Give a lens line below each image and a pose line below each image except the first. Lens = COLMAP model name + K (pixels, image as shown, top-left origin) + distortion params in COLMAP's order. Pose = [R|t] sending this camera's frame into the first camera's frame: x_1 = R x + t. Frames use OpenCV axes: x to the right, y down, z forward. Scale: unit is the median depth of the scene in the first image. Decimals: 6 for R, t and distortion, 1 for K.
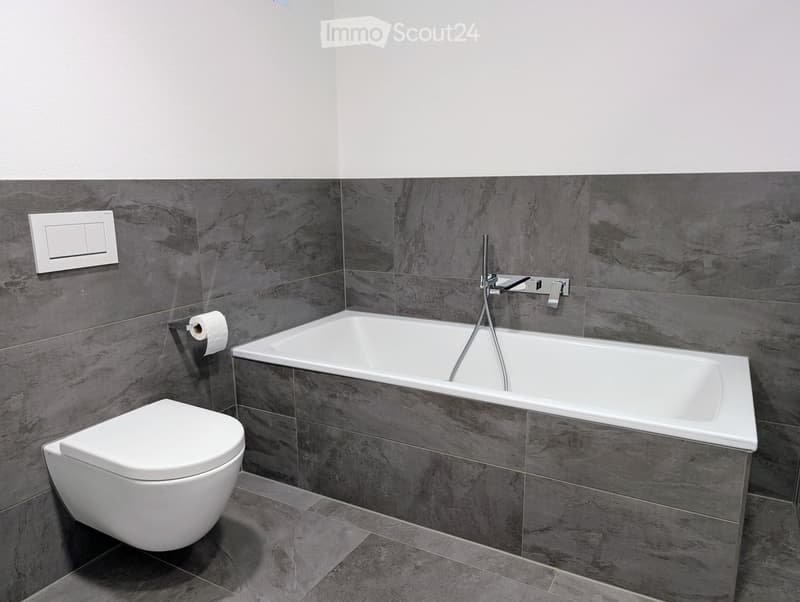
lens RADIAL K [[570.4, 0, 400.5], [0, 570.4, 300.1], [0, 0, 1]] dist [0.004500, 0.003812]
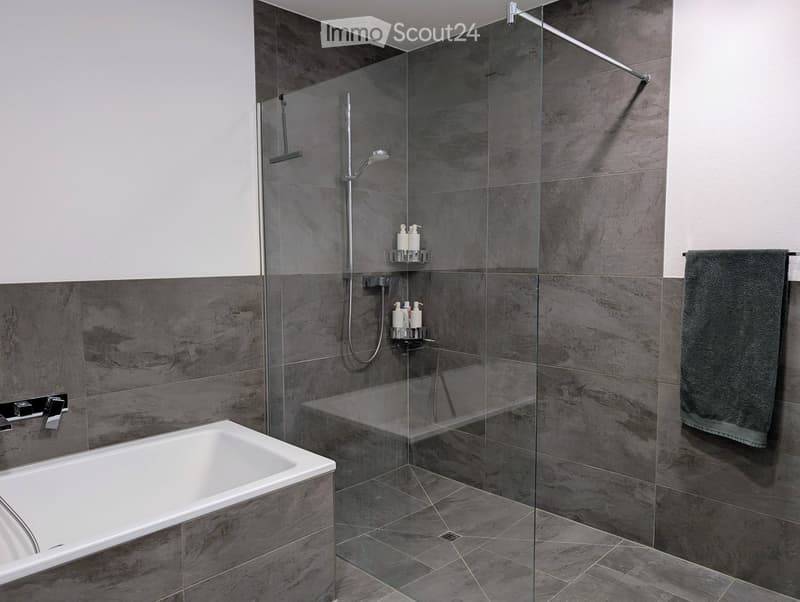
lens RADIAL K [[570.4, 0, 399.5], [0, 570.4, 300.7], [0, 0, 1]] dist [0.004500, 0.003812]
pose [[0.273053, -0.067206, 0.959649, -0.465191], [0.197697, 0.980185, 0.012392, -0.095257], [-0.941466, 0.186335, 0.280929, 0.230526]]
